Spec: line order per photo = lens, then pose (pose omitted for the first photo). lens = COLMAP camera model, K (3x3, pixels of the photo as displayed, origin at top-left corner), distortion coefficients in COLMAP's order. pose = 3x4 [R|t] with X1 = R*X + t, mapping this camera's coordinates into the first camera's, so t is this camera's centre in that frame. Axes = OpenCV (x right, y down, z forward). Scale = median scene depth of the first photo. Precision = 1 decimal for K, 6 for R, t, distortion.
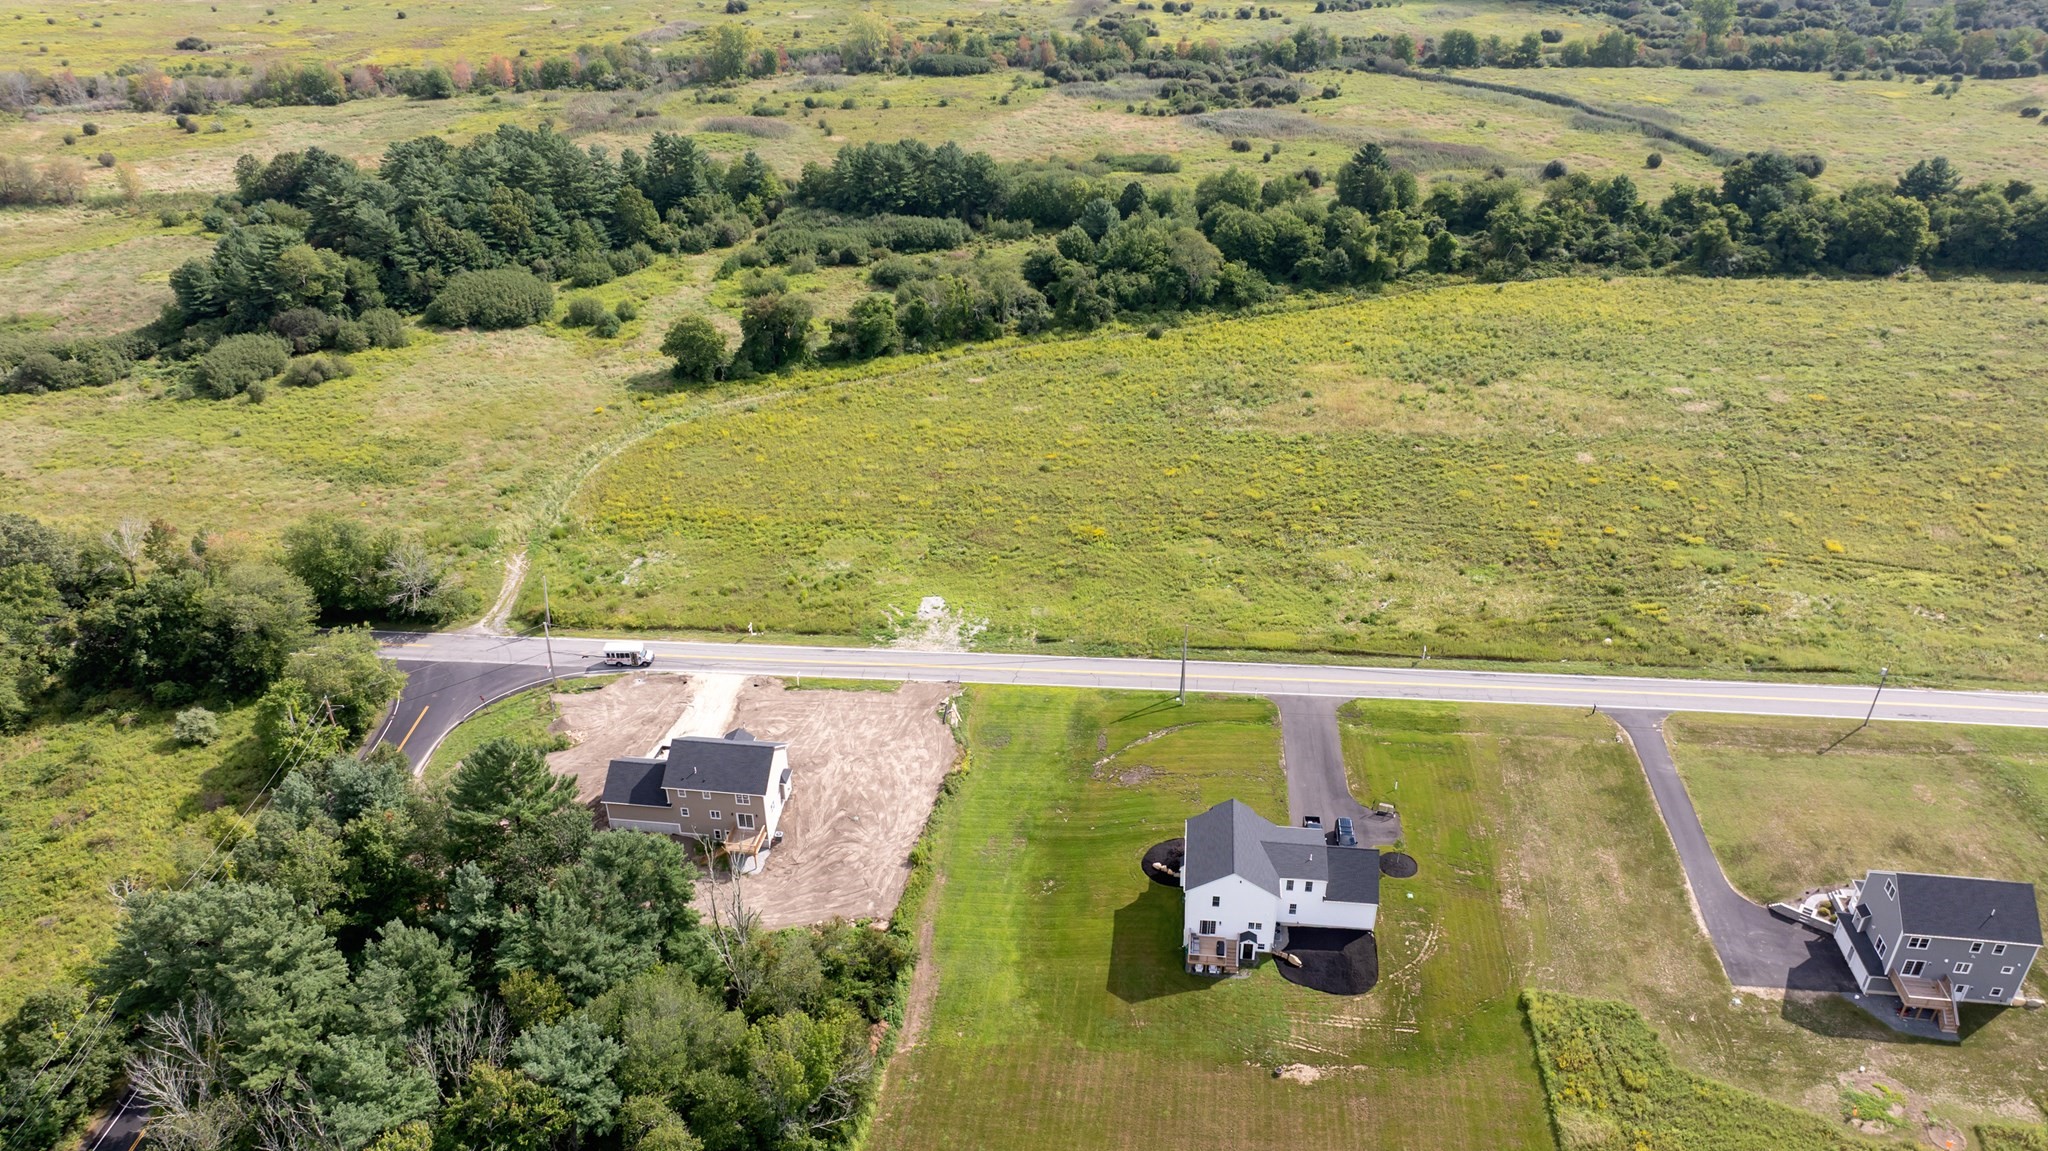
lens RADIAL K [[1431.8, 0, 1032.5], [0, 1431.8, 574.3], [0, 0, 1]] dist [-0.008854, -0.007399]
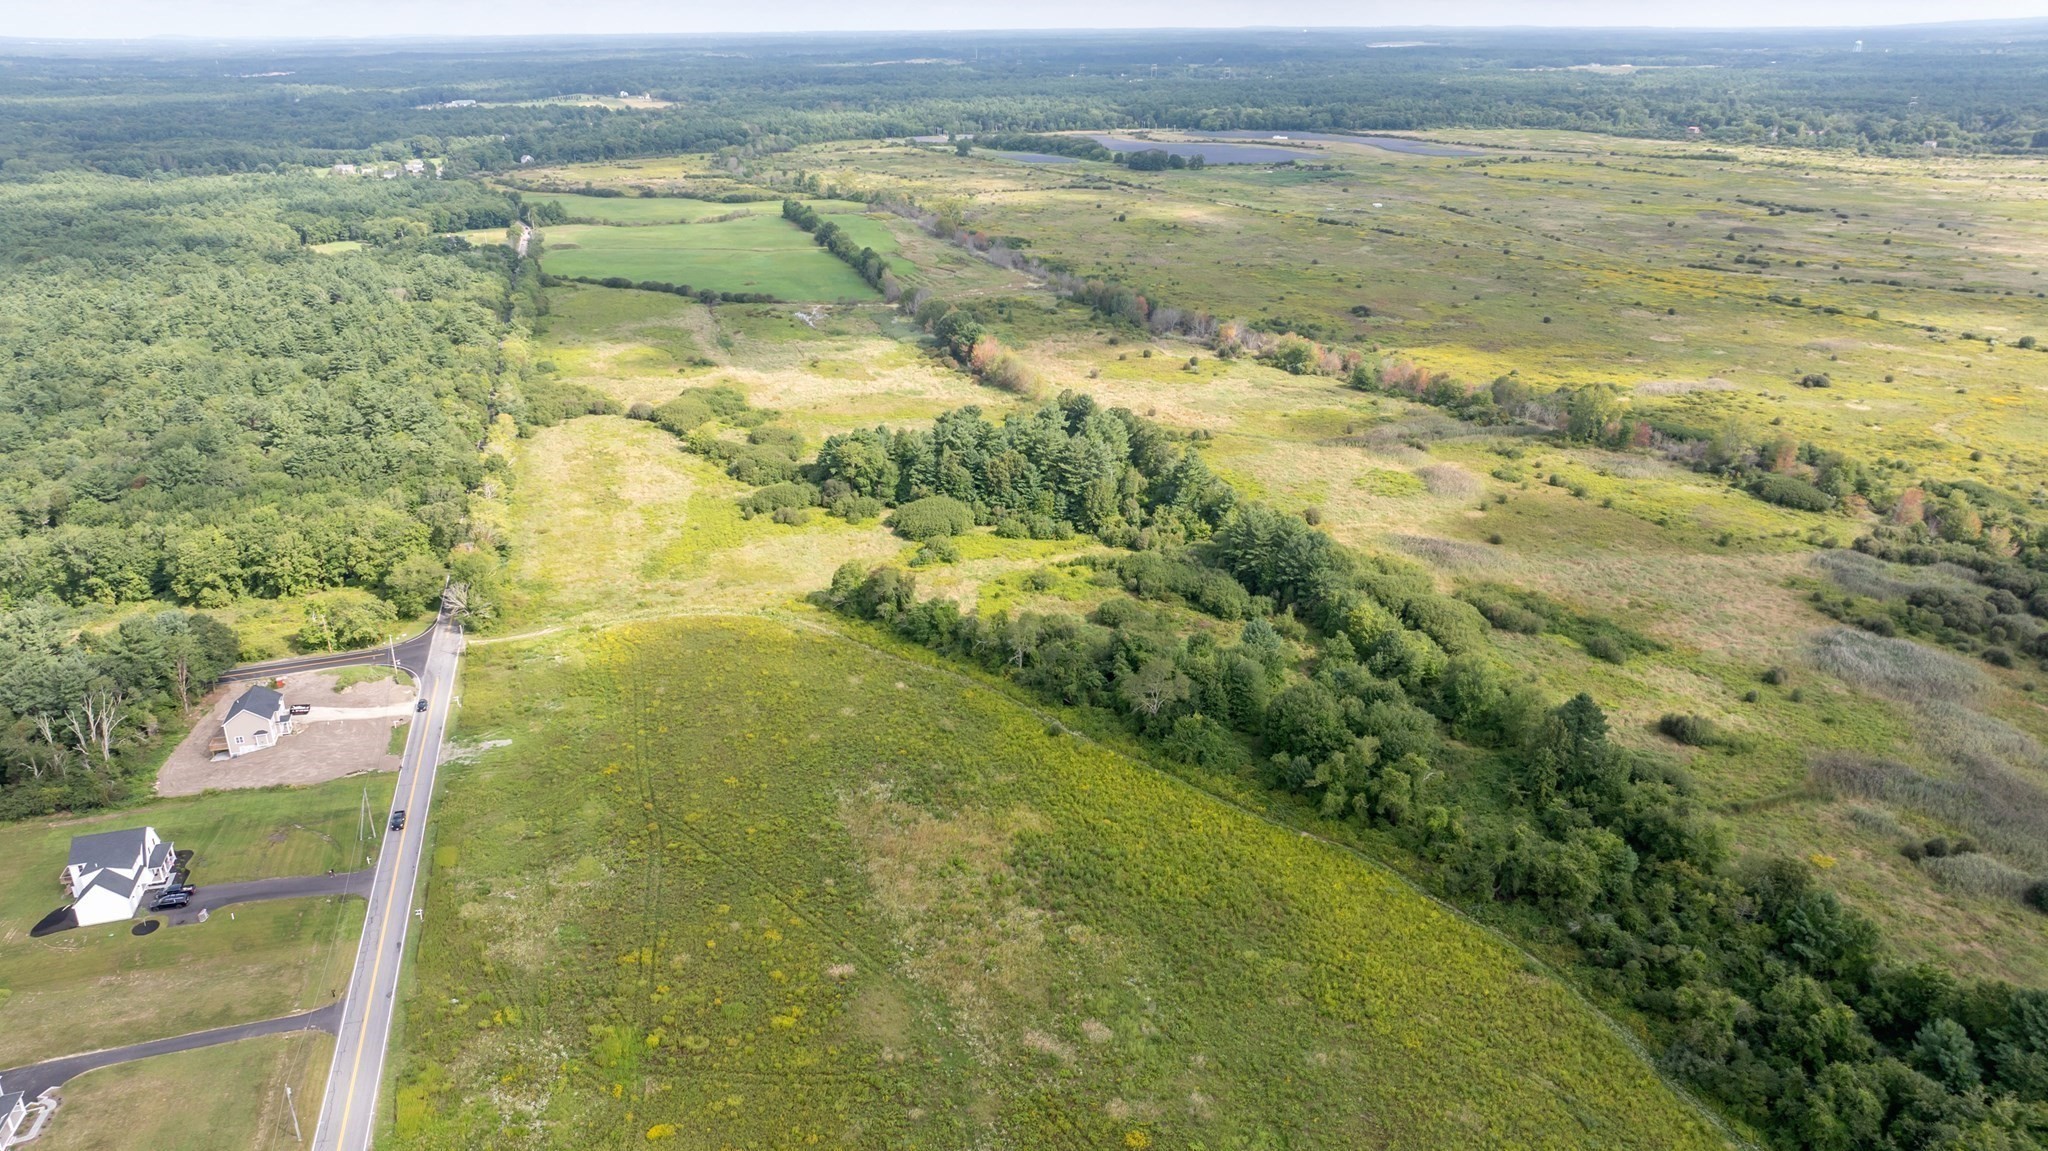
lens RADIAL K [[1431.8, 0, 1032.5], [0, 1431.8, 574.3], [0, 0, 1]] dist [-0.008854, -0.007399]
pose [[0.400069, 0.332291, -0.854124, 0.926516], [-0.460311, 0.878734, 0.126257, -0.391091], [0.792501, 0.342651, 0.504511, 0.424945]]
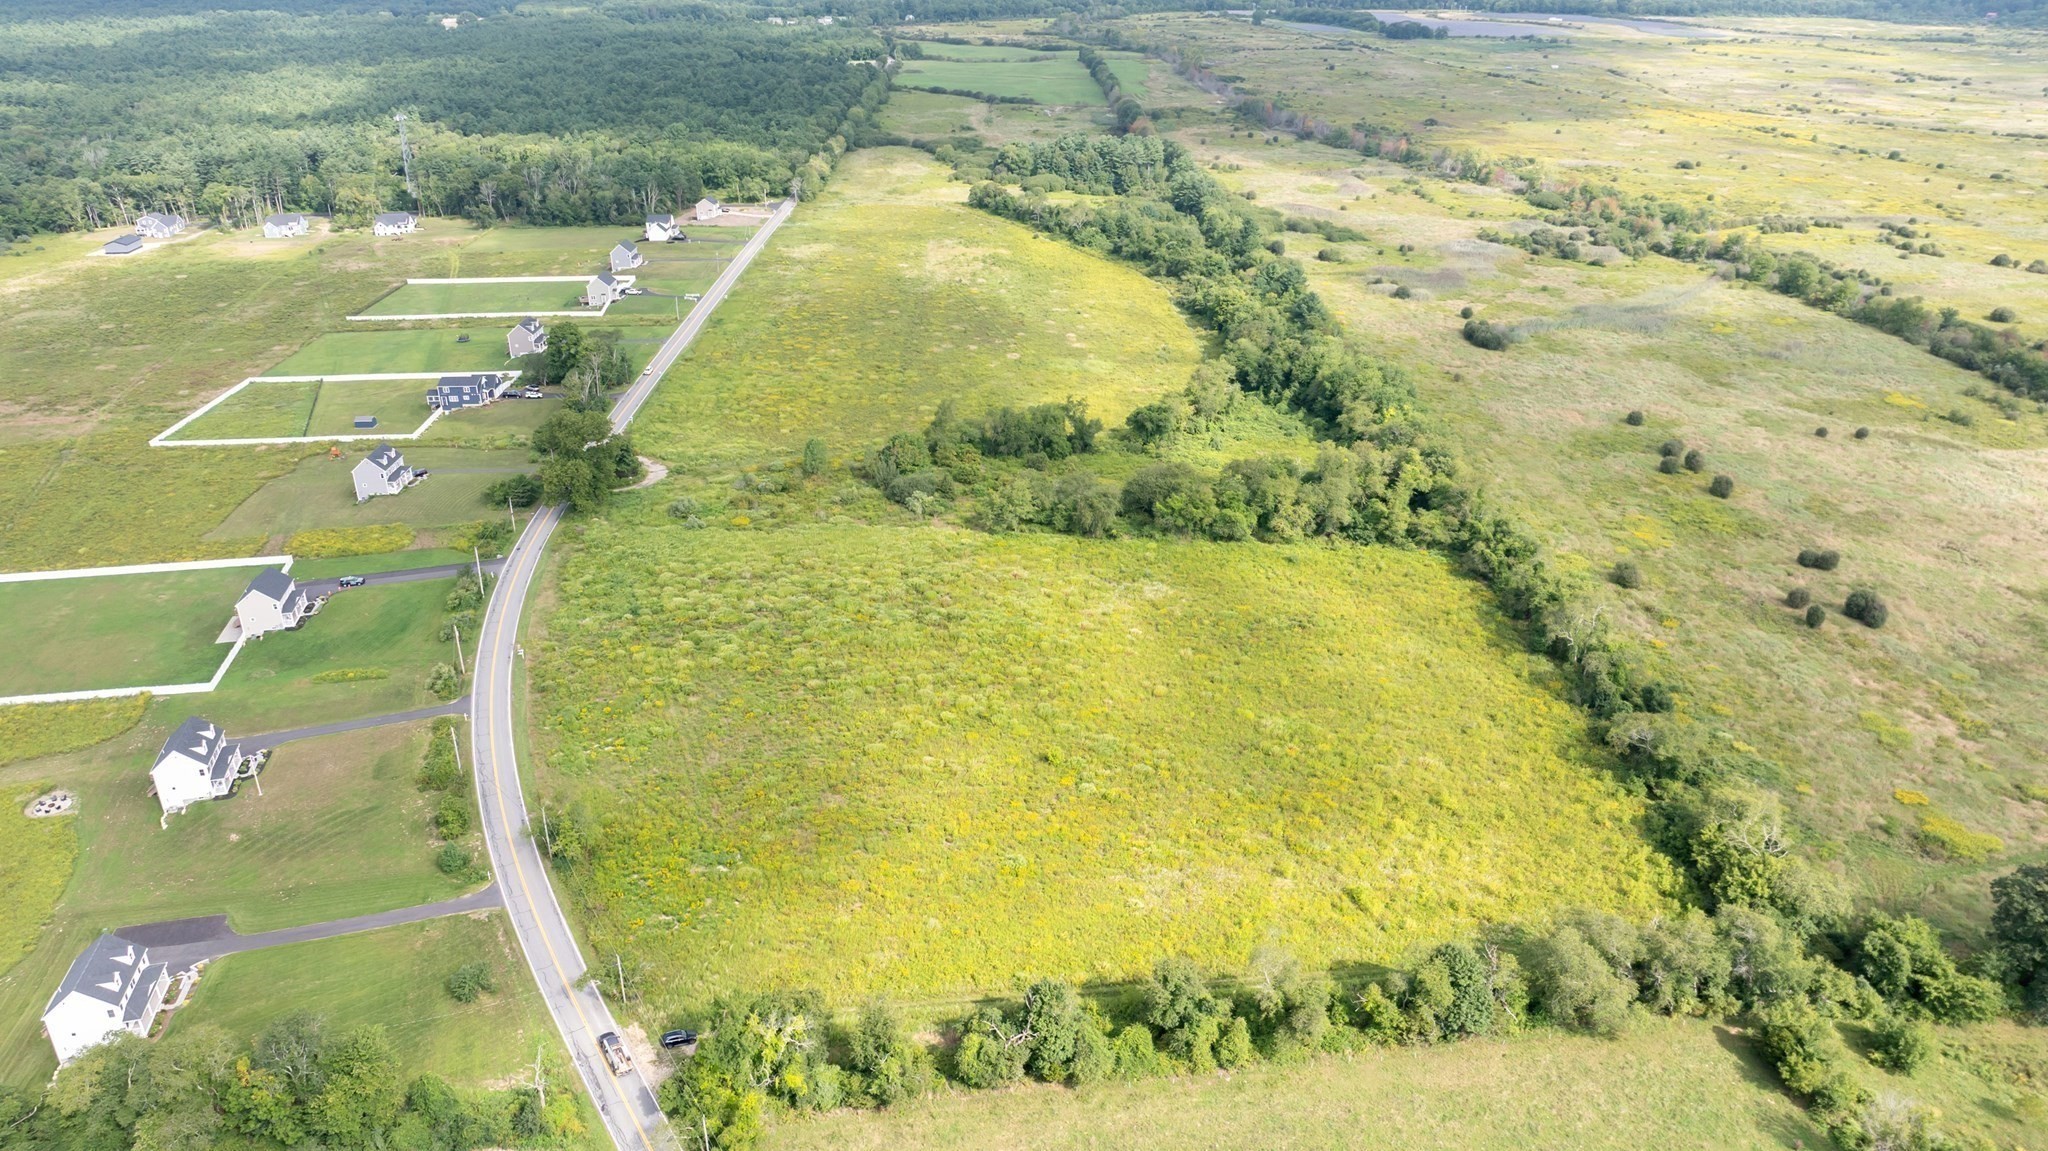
lens RADIAL K [[1414.5, 0, 1031.6], [0, 1414.5, 609.2], [0, 0, 1]] dist [-0.010378, -0.000442]
pose [[0.136396, 0.442926, -0.886122, 2.346798], [-0.499258, 0.803318, 0.324688, -0.420218], [0.855650, 0.398117, 0.330704, 0.482783]]
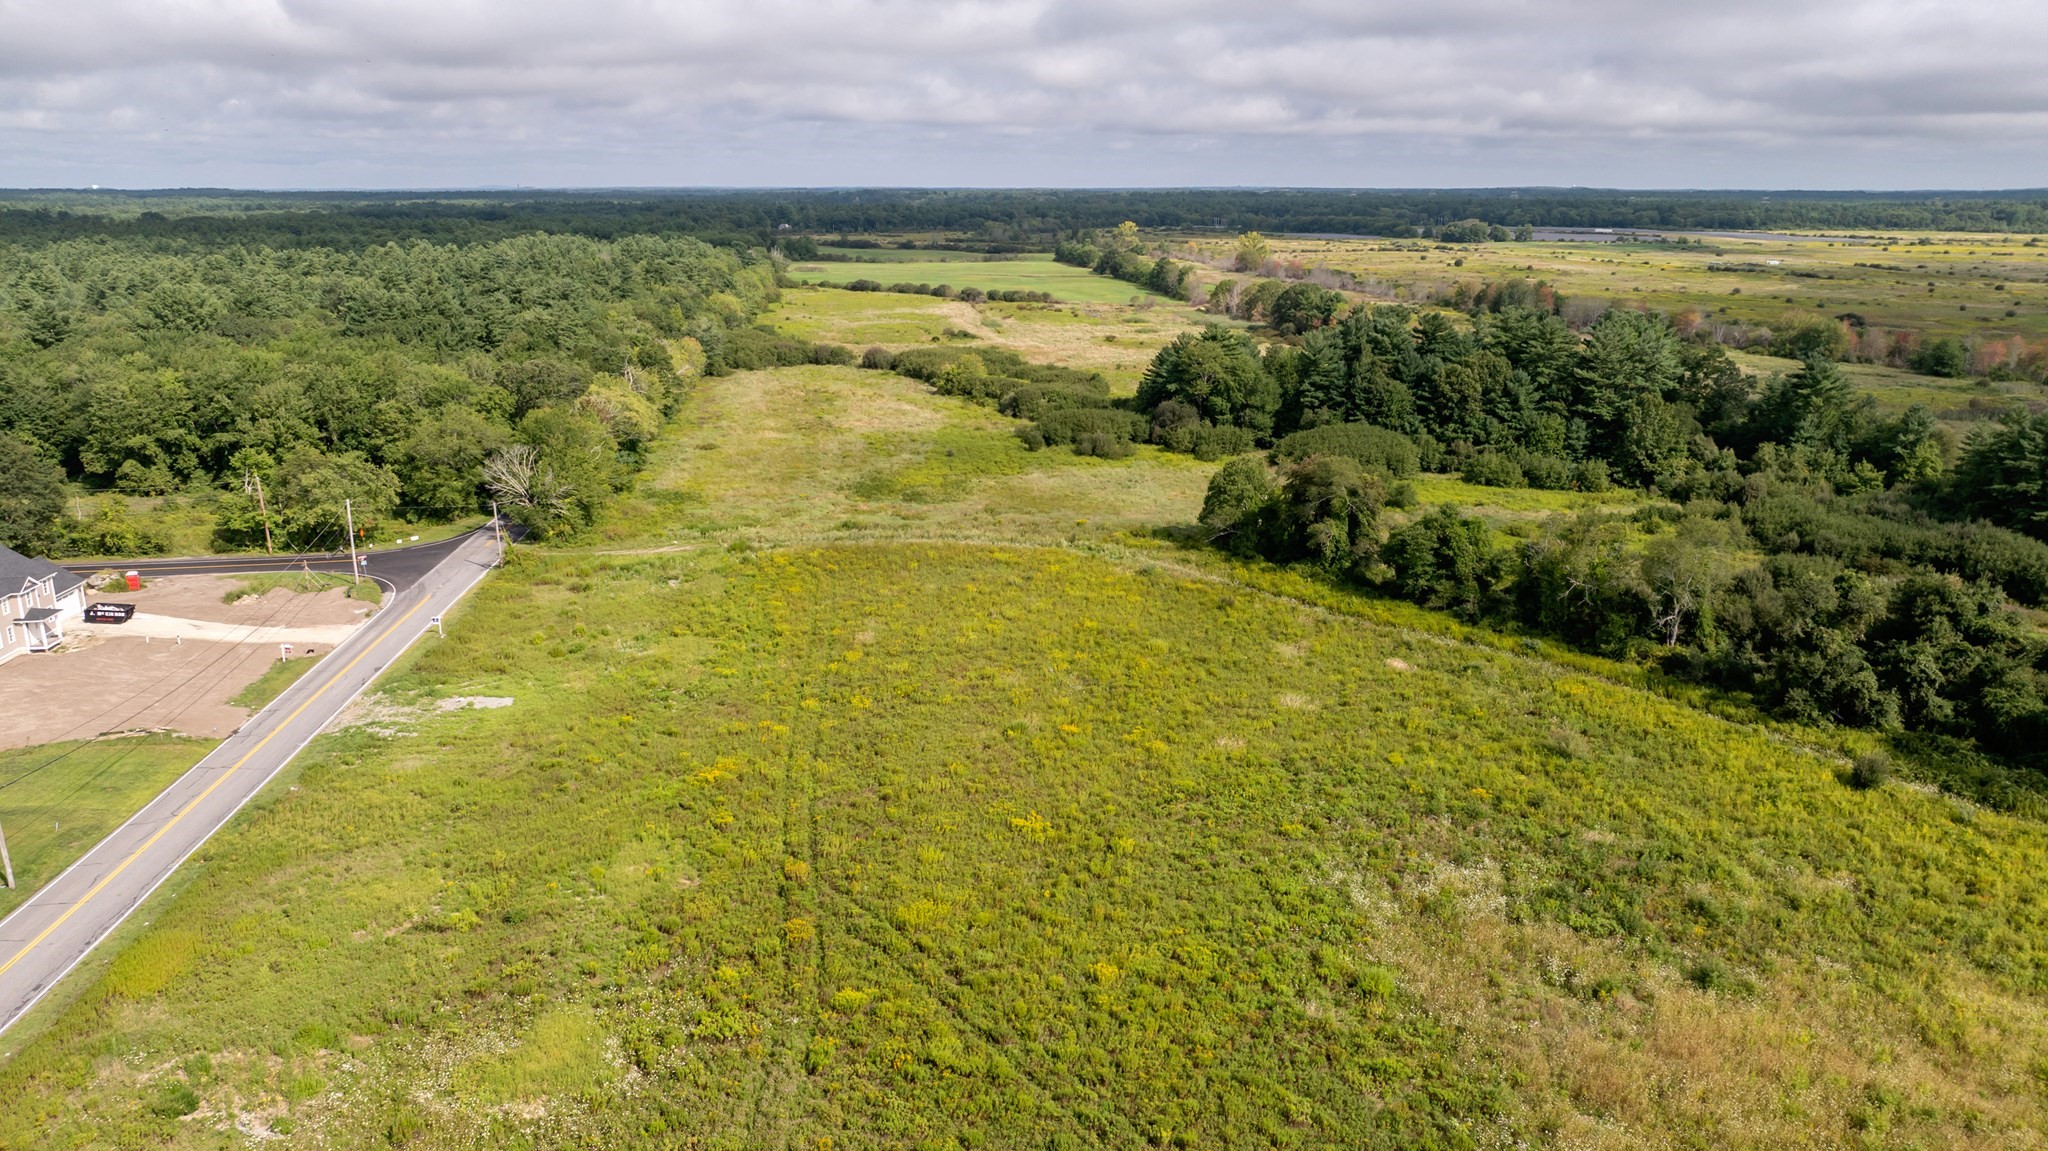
lens RADIAL K [[1431.8, 0, 1032.5], [0, 1431.8, 574.3], [0, 0, 1]] dist [-0.008854, -0.007399]
pose [[0.241476, 0.257960, -0.935492, 0.380276], [-0.493135, 0.862888, 0.110648, -0.145977], [0.835768, 0.434605, 0.335576, 0.654230]]
